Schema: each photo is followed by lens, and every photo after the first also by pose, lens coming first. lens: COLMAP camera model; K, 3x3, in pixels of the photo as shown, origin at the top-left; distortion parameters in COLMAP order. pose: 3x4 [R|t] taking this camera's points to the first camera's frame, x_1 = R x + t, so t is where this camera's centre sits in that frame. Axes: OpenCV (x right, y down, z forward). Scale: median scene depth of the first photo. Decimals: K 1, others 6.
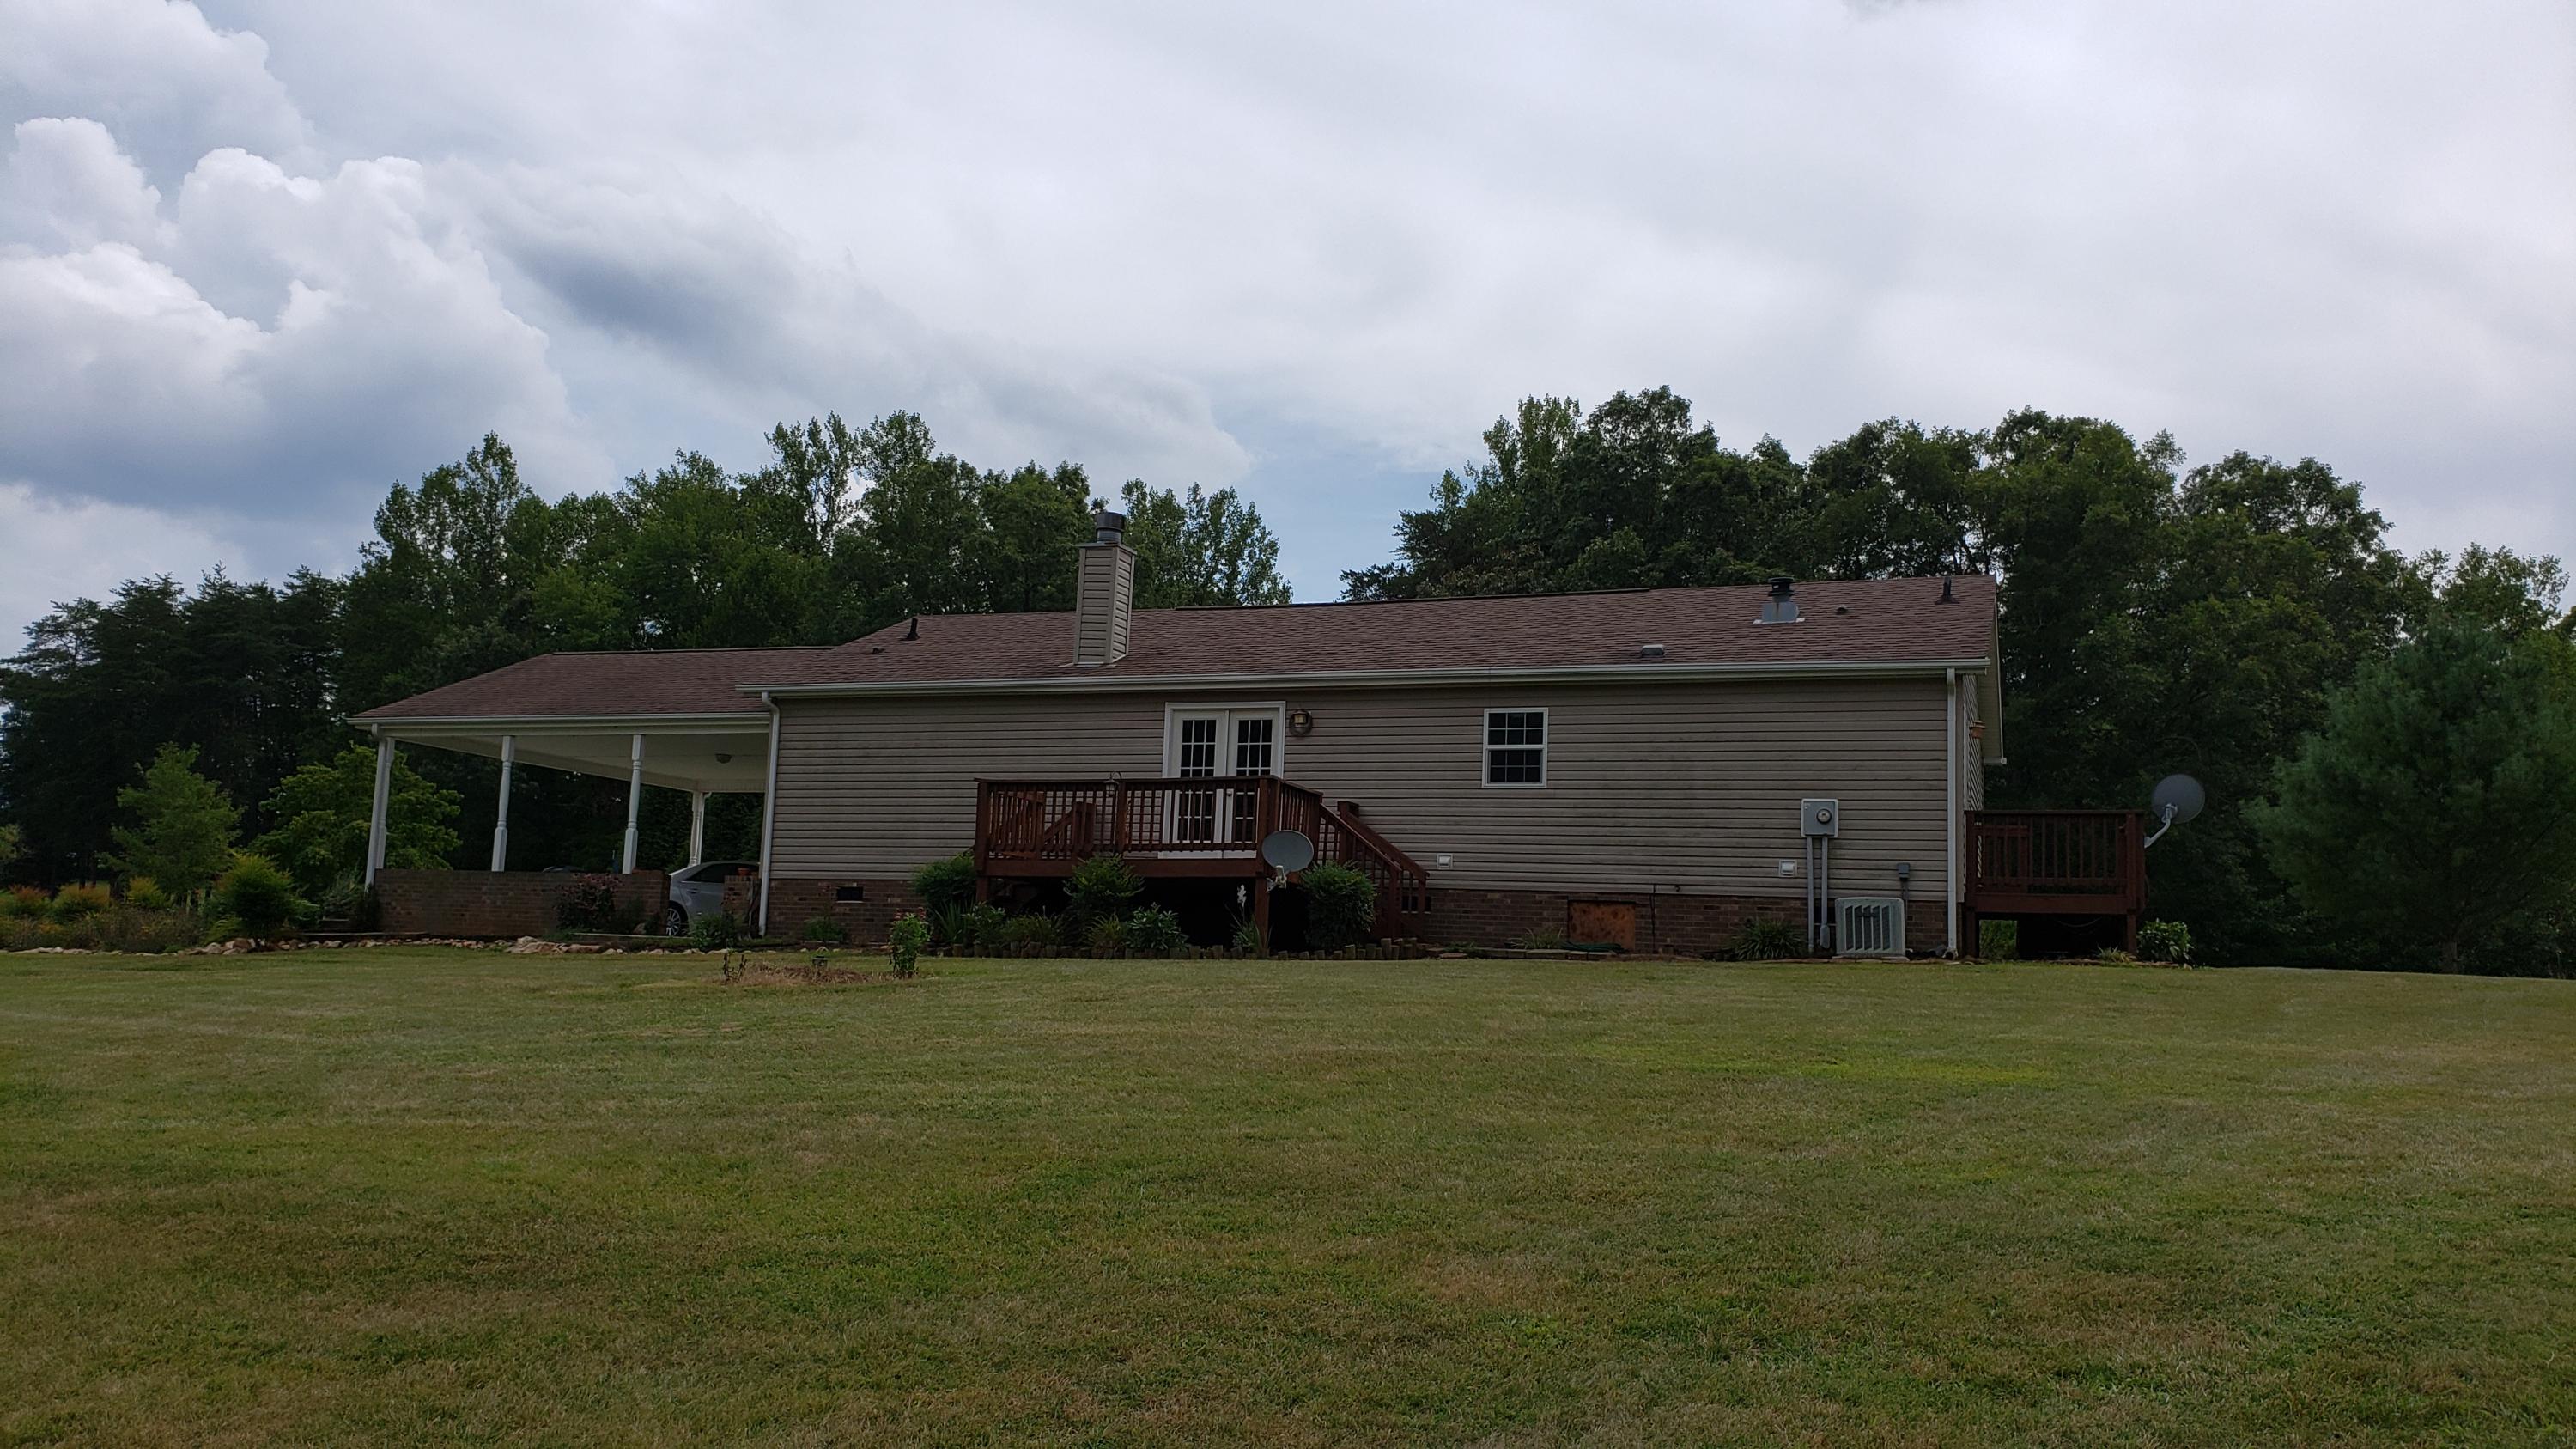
lens RADIAL K [[1983.3, 0, 1319.9], [0, 1983.3, 724.6], [0, 0, 1]] dist [0.077574, -0.222153]
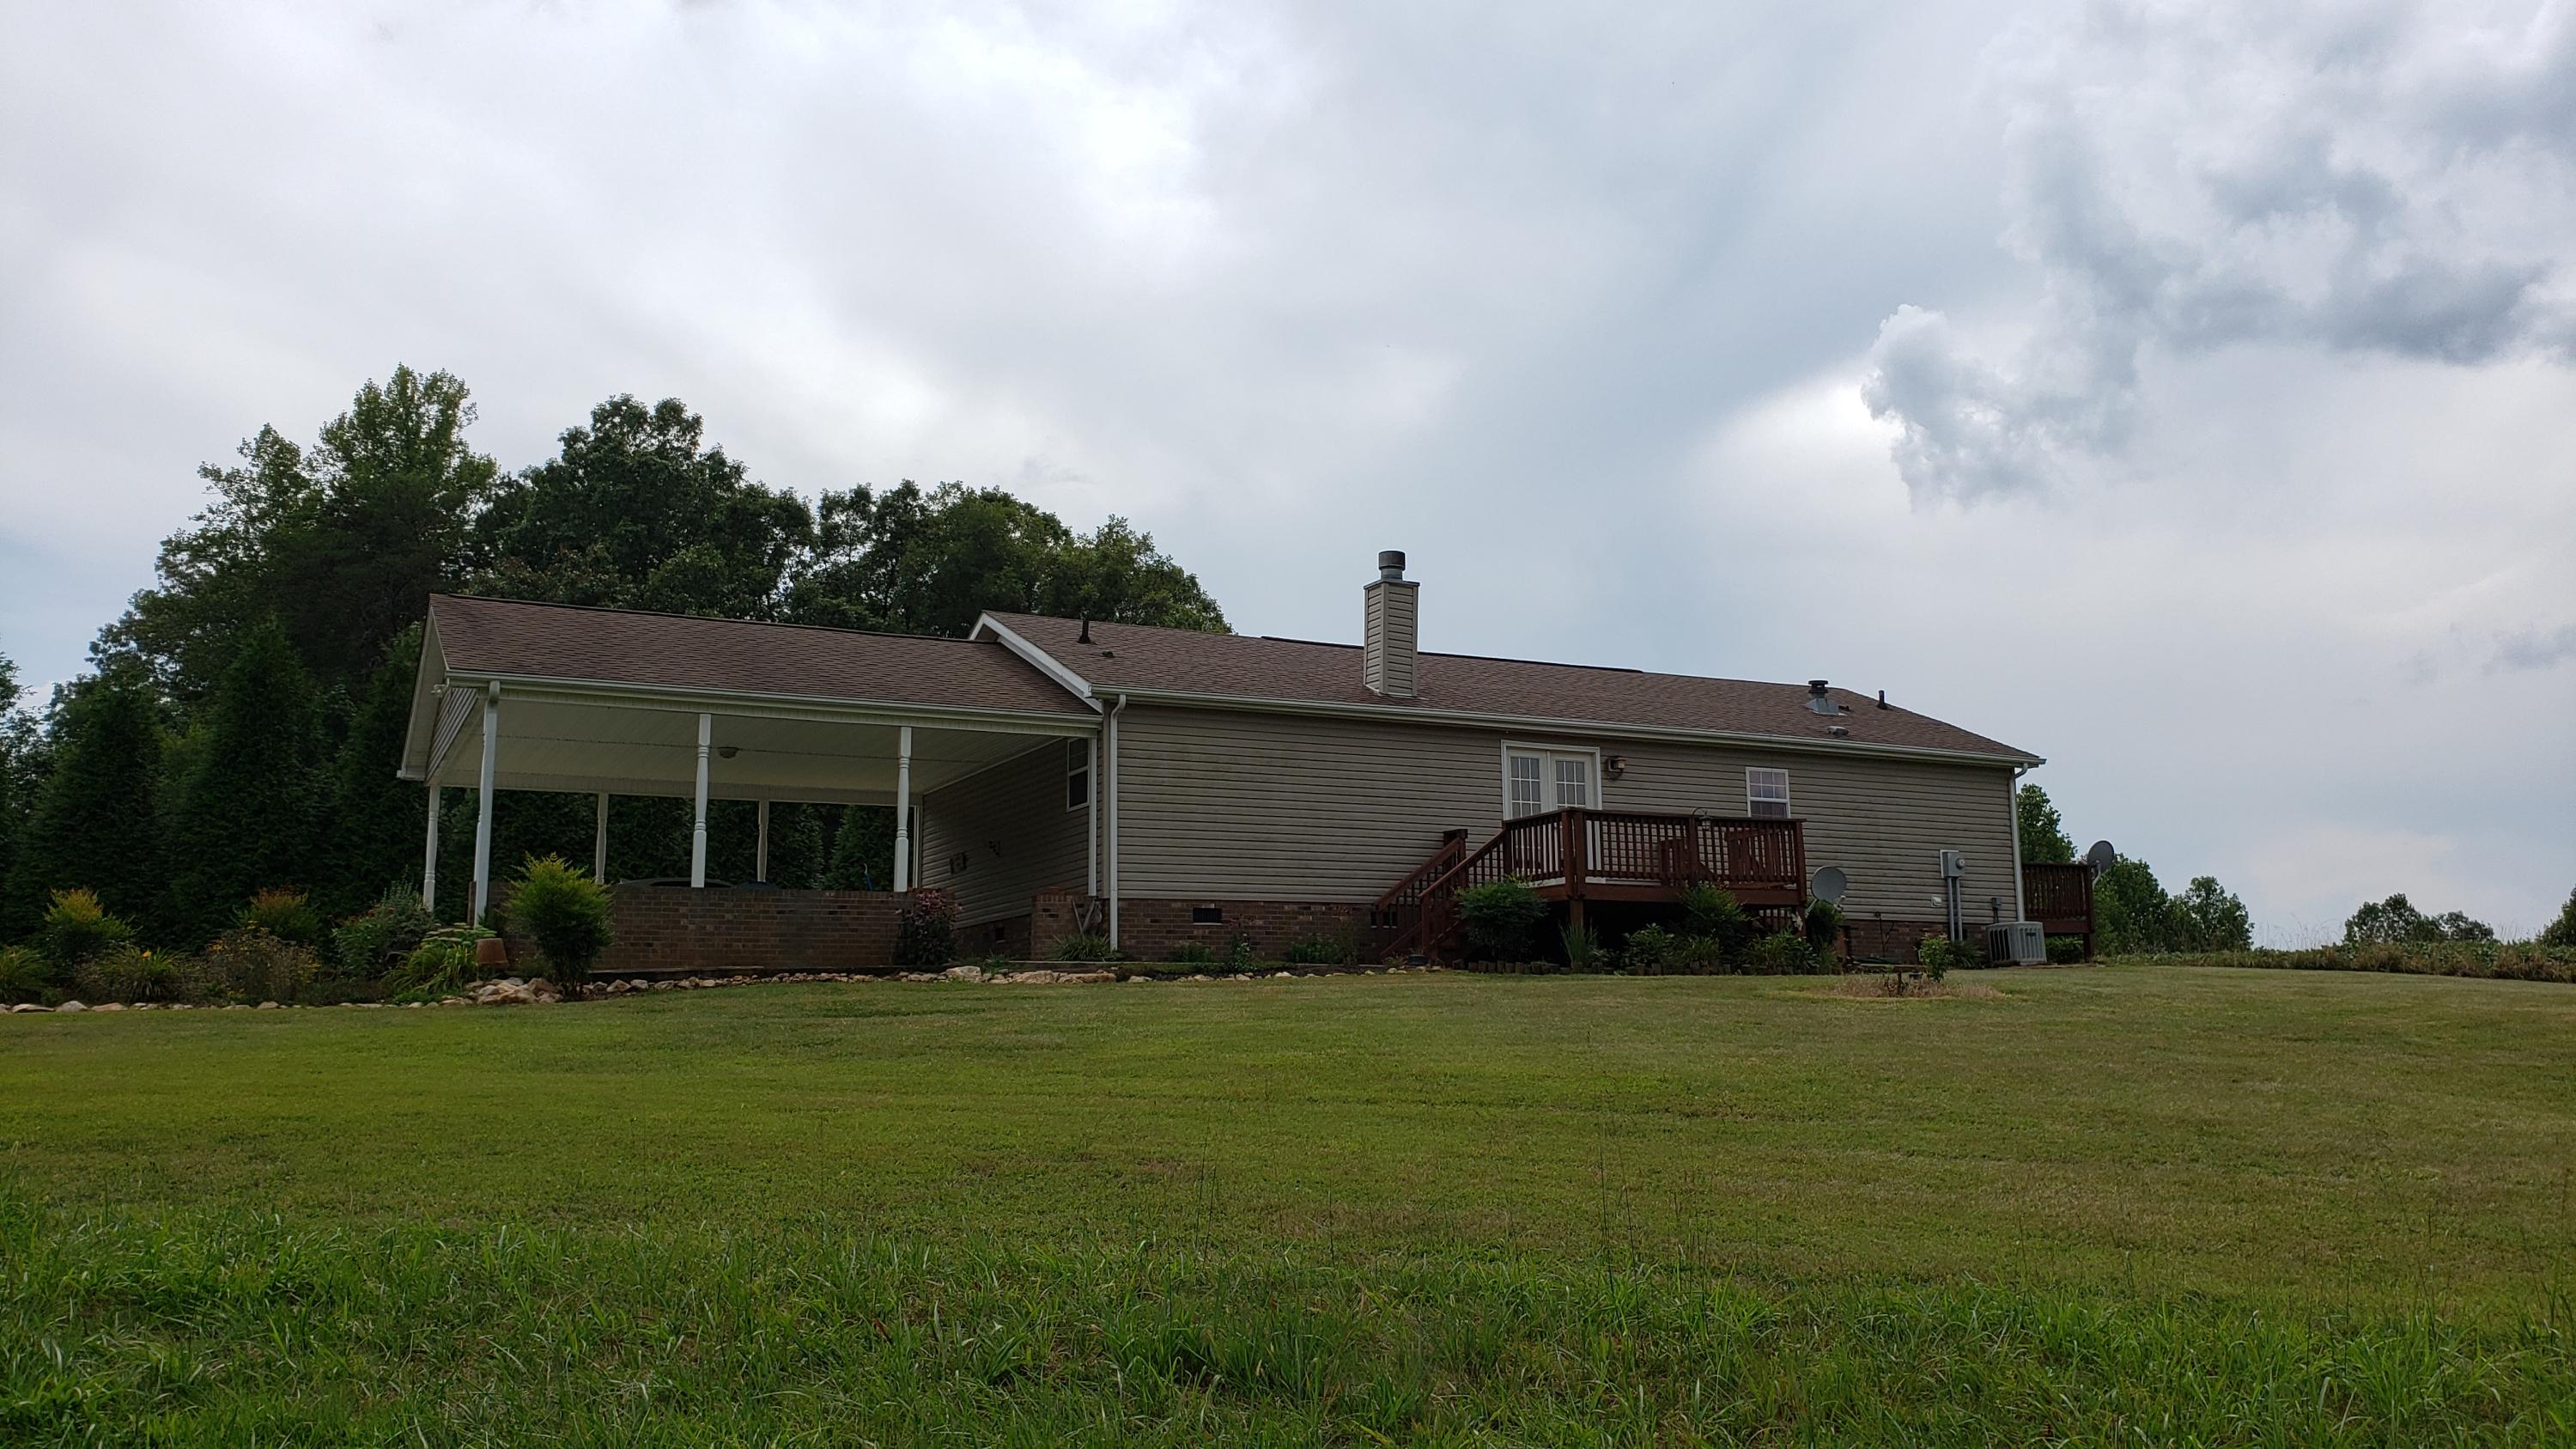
lens RADIAL K [[1987.8, 0, 1288.0], [0, 1987.8, 724.5], [0, 0, 1]] dist [0.166694, 0.000338]
pose [[0.679590, 0.073823, 0.729868, -0.956152], [-0.060149, 0.997181, -0.044855, 0.036448], [-0.731122, -0.013418, 0.682114, 0.343824]]
